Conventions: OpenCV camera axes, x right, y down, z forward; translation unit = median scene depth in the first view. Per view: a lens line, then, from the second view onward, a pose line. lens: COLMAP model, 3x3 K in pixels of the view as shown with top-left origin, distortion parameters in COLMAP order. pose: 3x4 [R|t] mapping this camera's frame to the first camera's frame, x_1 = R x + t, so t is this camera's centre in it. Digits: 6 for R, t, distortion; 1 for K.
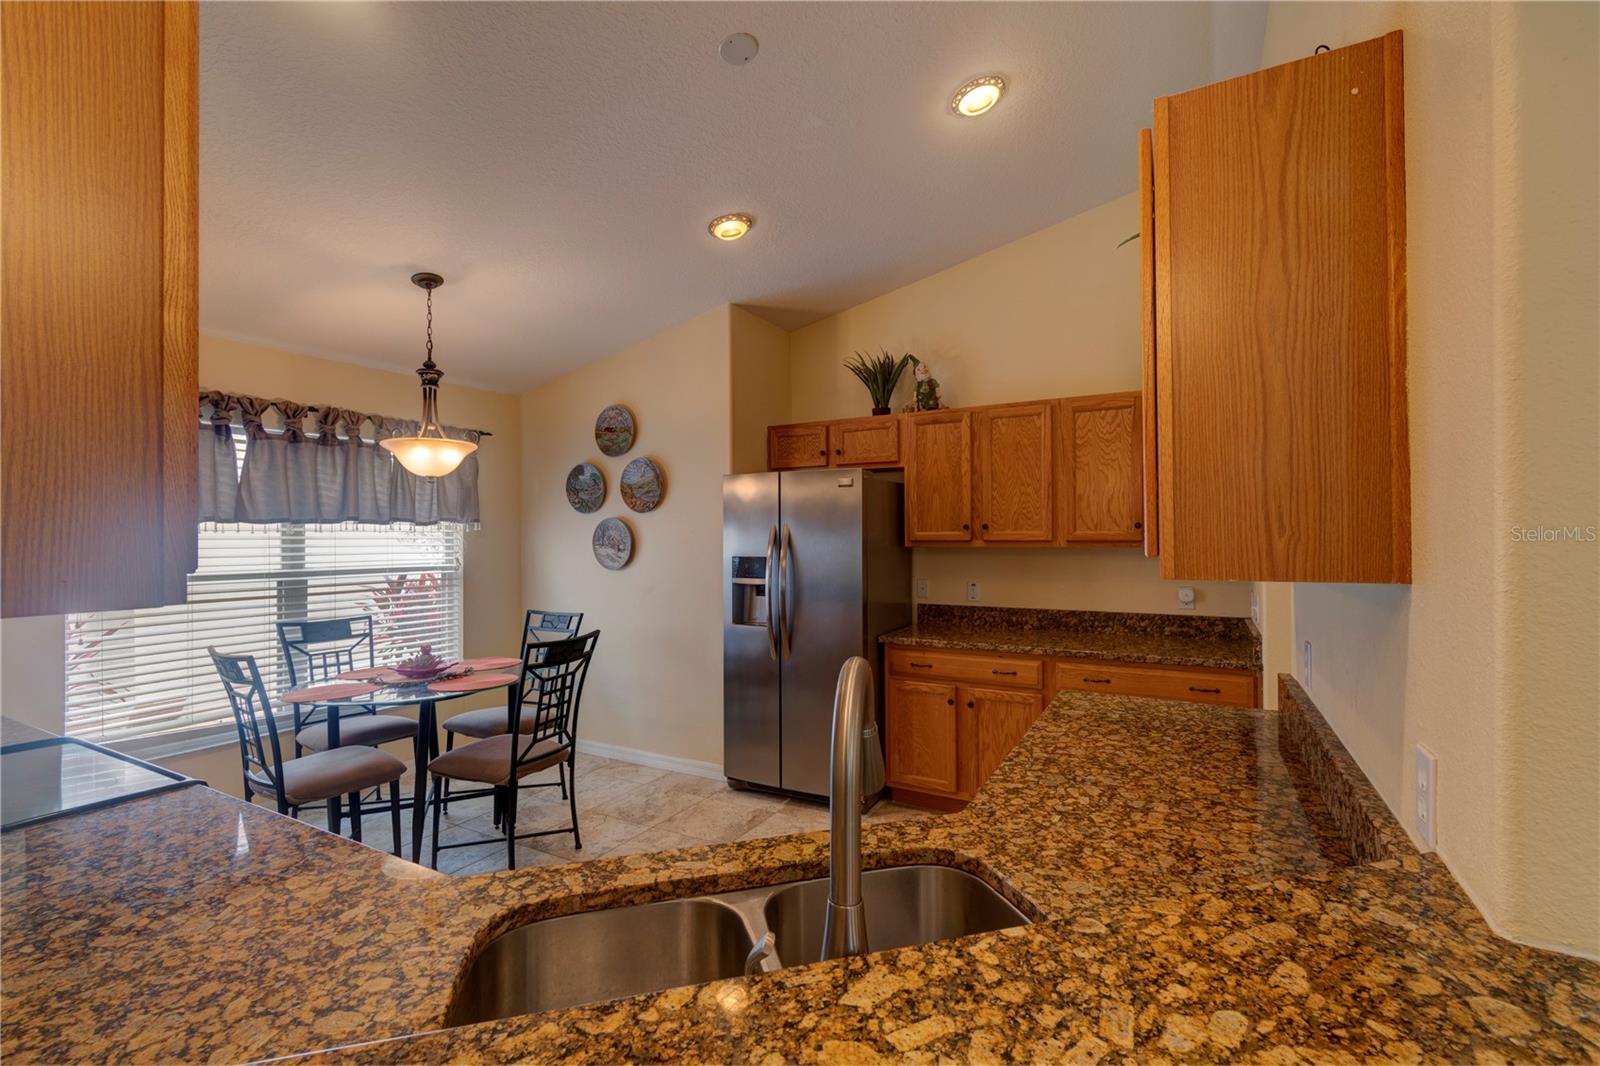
lens RADIAL K [[702.7, 0, 800.0], [0, 702.7, 533.0], [0, 0, 1]] dist [0.002695, -0.000875]
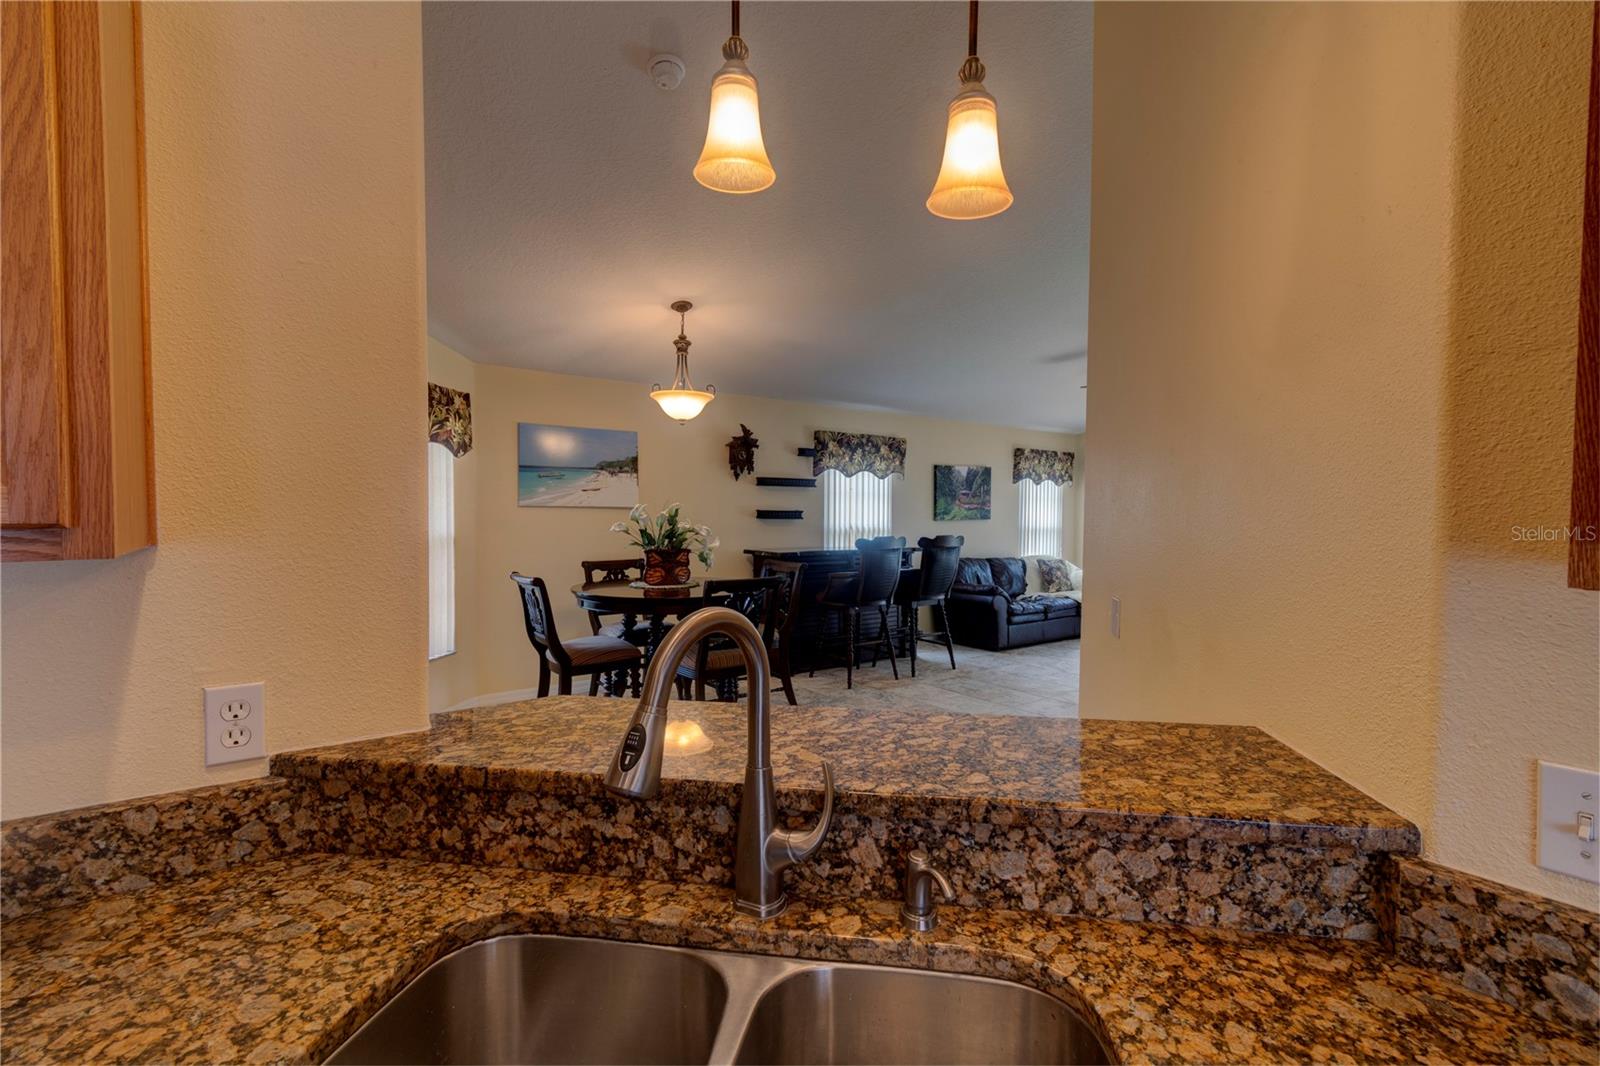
lens RADIAL K [[702.7, 0, 800.0], [0, 702.7, 533.0], [0, 0, 1]] dist [0.002695, -0.000875]
pose [[-0.909384, -0.013757, 0.415731, -0.097571], [-0.003085, 0.999648, 0.026332, 0.006184], [-0.415947, 0.022664, -0.909107, 0.378544]]
